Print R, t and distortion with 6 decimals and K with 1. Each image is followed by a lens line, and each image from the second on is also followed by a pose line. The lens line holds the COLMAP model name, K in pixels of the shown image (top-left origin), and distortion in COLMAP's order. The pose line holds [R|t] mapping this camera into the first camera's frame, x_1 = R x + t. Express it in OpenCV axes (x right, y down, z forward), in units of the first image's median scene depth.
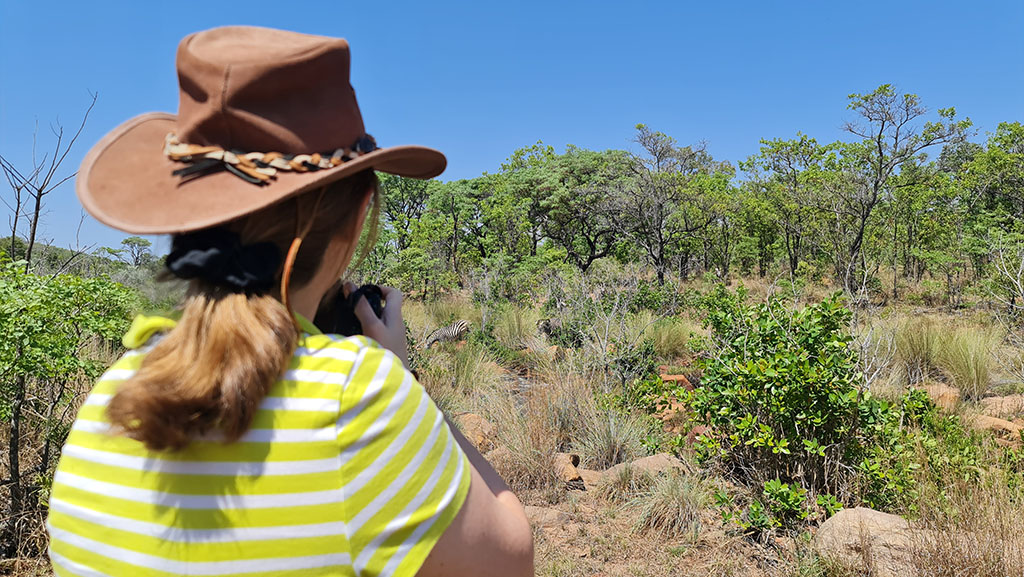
lens RADIAL K [[718.7, 0, 511.7], [0, 718.7, 285.5], [0, 0, 1]] dist [0.043777, -0.005732]
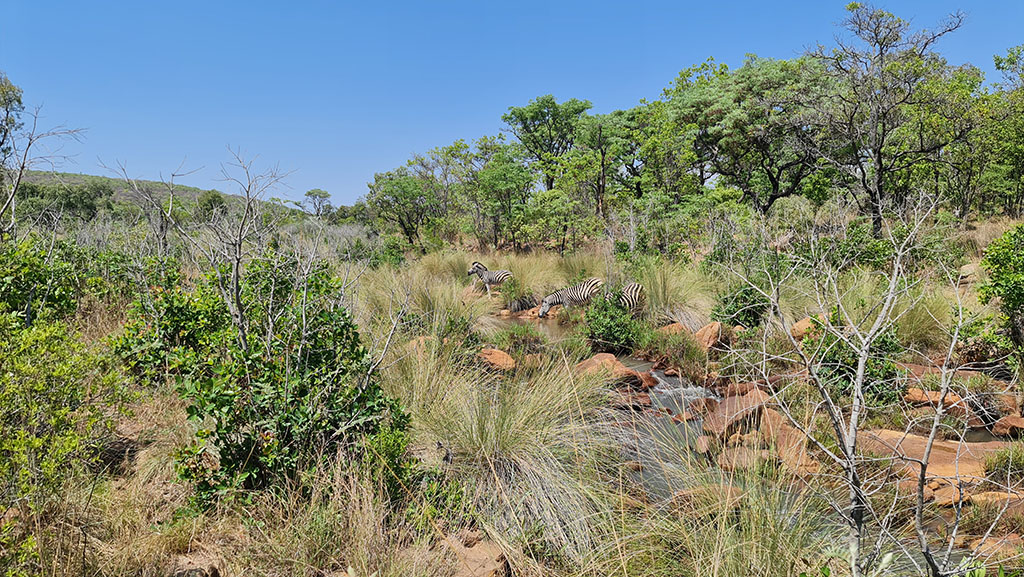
lens RADIAL K [[718.7, 0, 510.9], [0, 718.7, 294.5], [0, 0, 1]] dist [0.043777, -0.005732]
pose [[0.973000, 0.012624, -0.230458, 0.012945], [0.006875, 0.996475, 0.083611, 0.000583], [0.230701, -0.082938, 0.969484, 0.140559]]
